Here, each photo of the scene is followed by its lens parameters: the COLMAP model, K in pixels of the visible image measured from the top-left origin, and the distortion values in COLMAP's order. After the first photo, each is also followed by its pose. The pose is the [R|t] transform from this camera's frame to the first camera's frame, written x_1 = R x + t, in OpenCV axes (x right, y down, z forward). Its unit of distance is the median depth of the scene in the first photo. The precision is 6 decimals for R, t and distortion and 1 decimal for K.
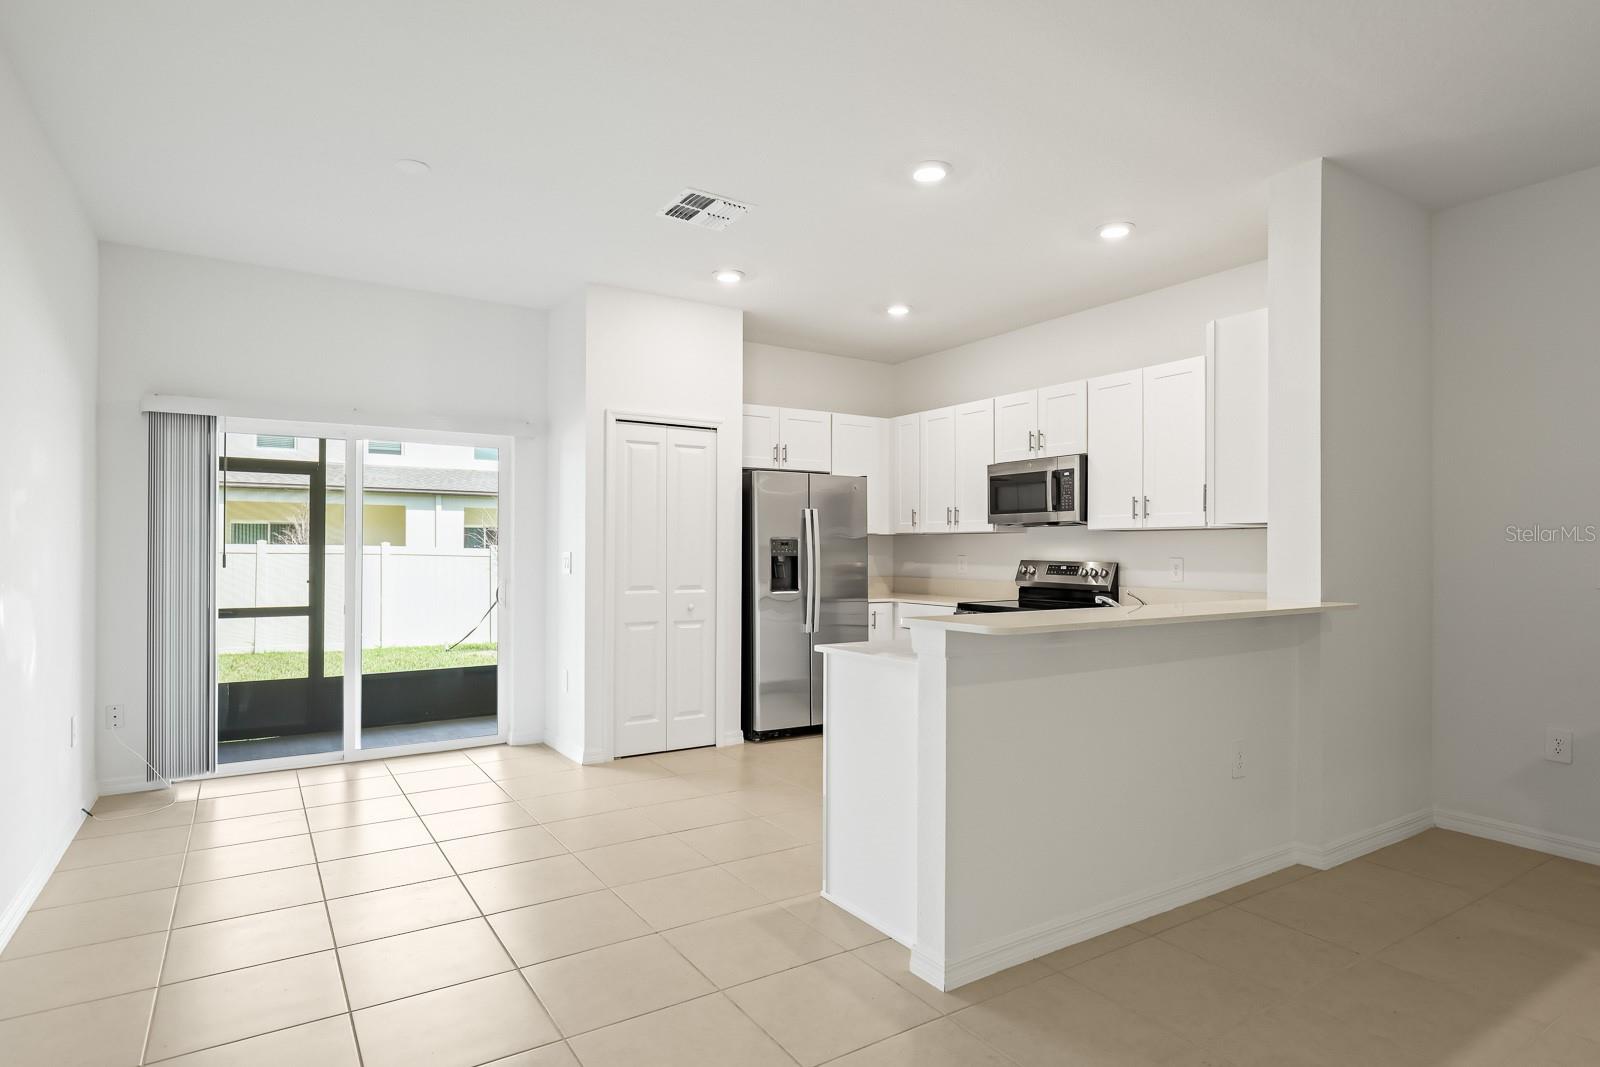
lens RADIAL K [[857.2, 0, 806.1], [0, 857.2, 548.7], [0, 0, 1]] dist [-0.001692, -0.000730]
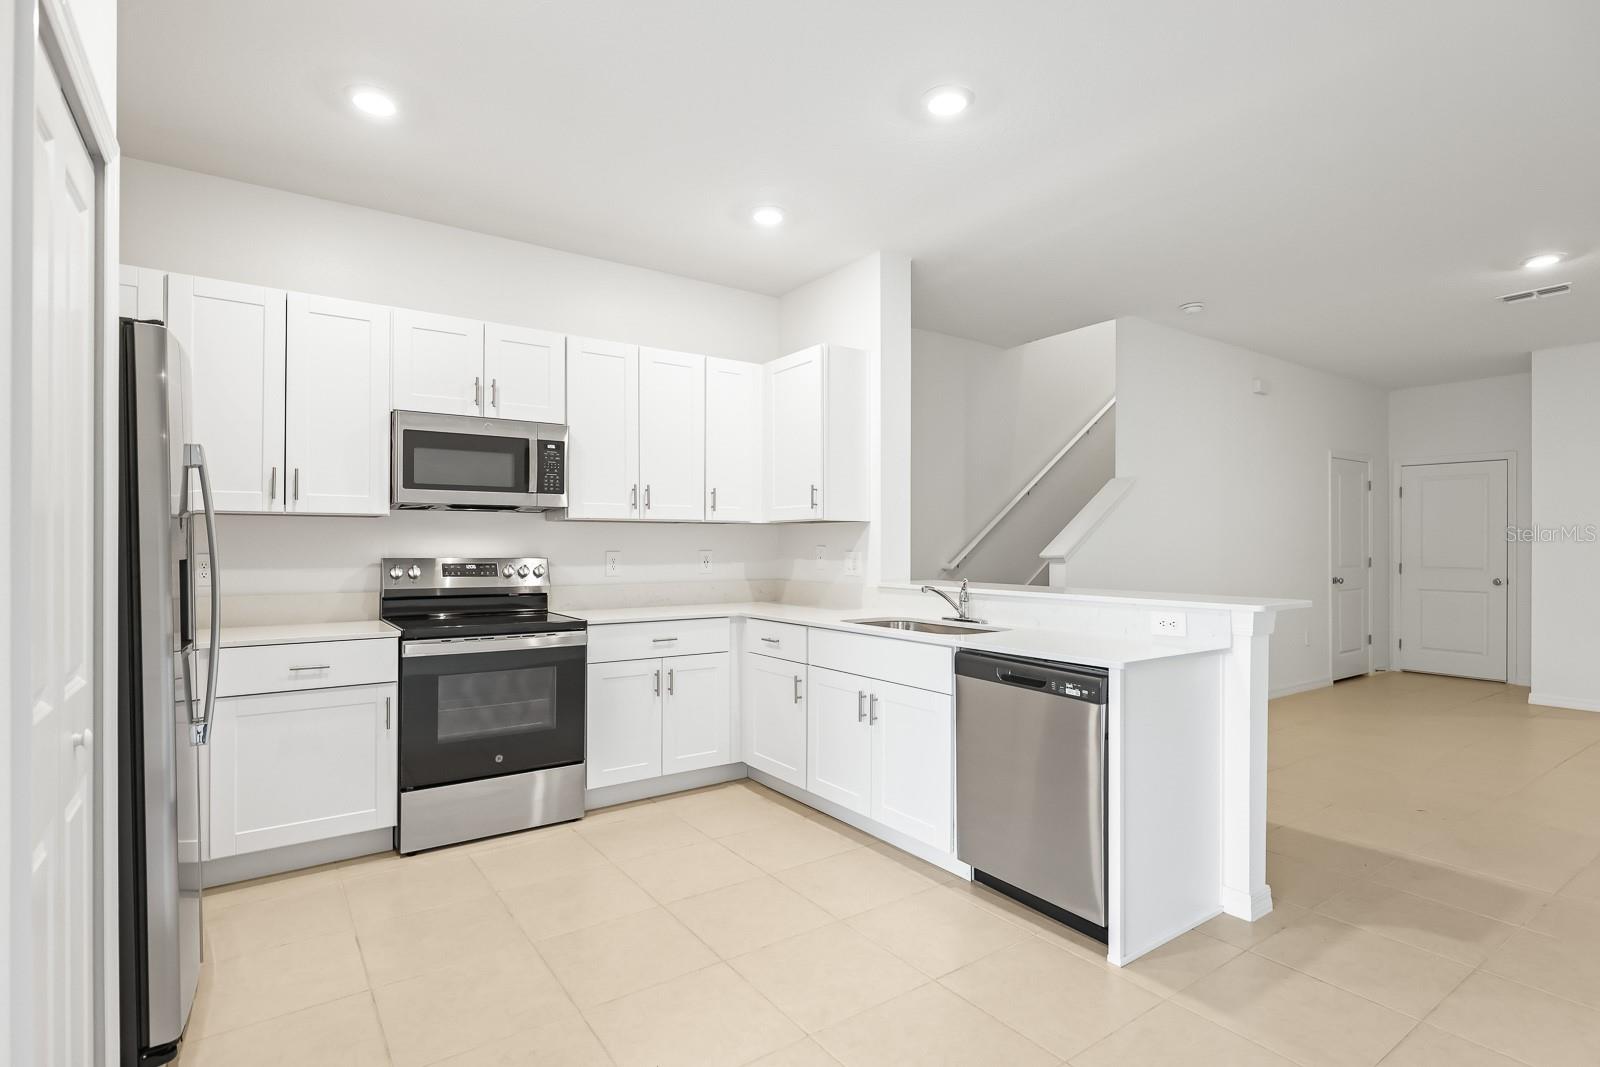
lens RADIAL K [[792.8, 0, 806.3], [0, 792.8, 542.0], [0, 0, 1]] dist [0.003097, -0.000772]
pose [[-0.038612, -0.001940, 0.999252, -0.401478], [-0.002850, 0.999994, 0.001831, -0.001564], [-0.999250, -0.002777, -0.038618, 0.735125]]
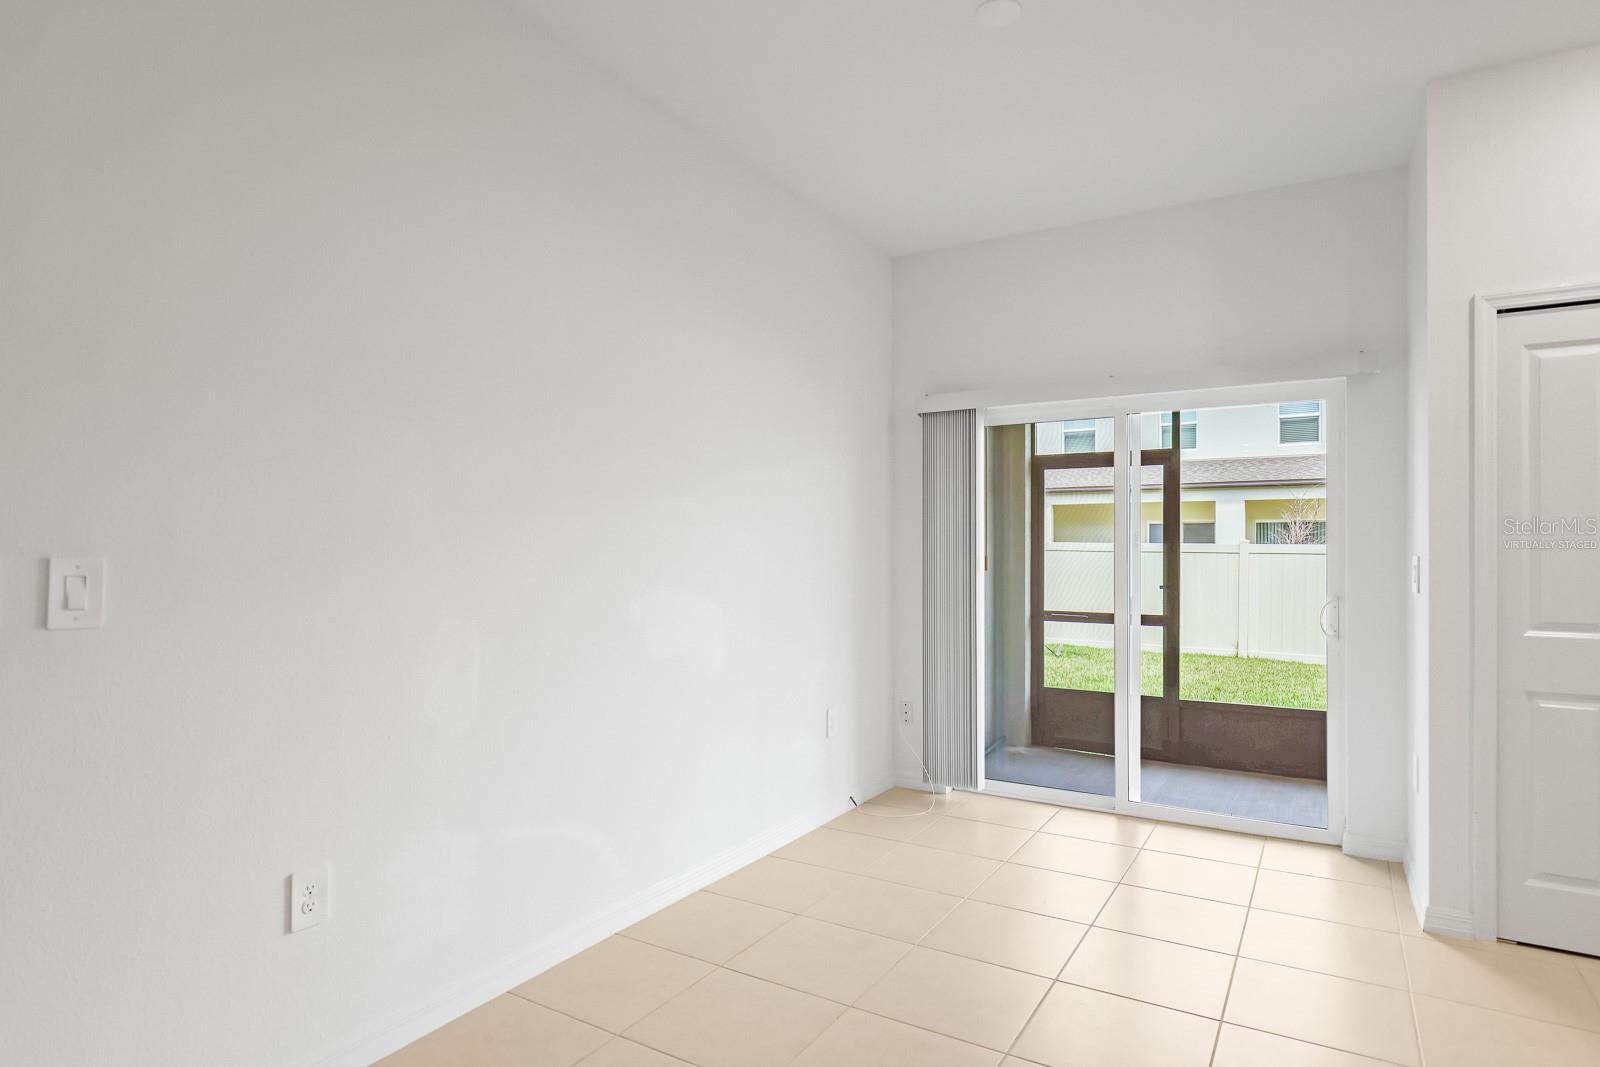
lens RADIAL K [[879.9, 0, 808.2], [0, 879.9, 540.1], [0, 0, 1]] dist [-0.002250, -0.000837]
pose [[0.439360, -0.008147, -0.898274, 0.075389], [0.001308, 0.999964, -0.008430, -0.002177], [0.898310, 0.002529, 0.439354, 0.336438]]
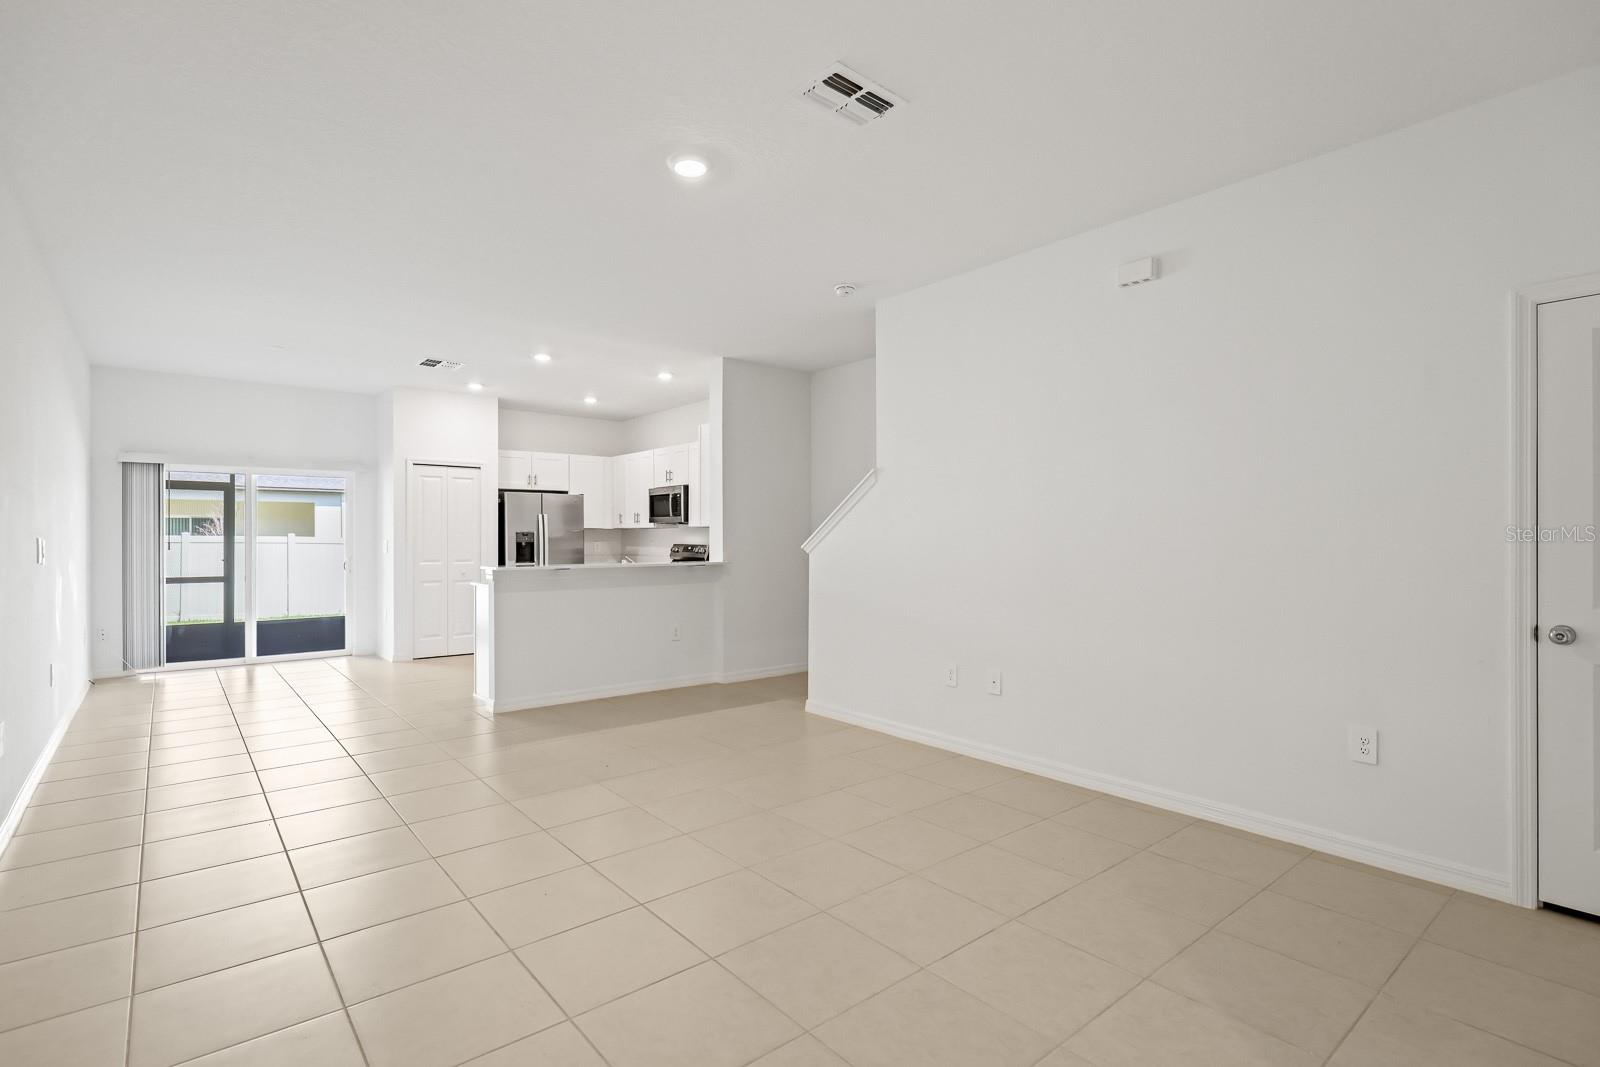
lens RADIAL K [[757.8, 0, 791.9], [0, 757.8, 542.8], [0, 0, 1]] dist [0.014545, -0.006894]
pose [[0.993983, -0.004390, 0.109448, 0.339752], [0.003555, 0.999963, 0.007826, -0.000003], [-0.109478, -0.007390, 0.993962, -0.564077]]
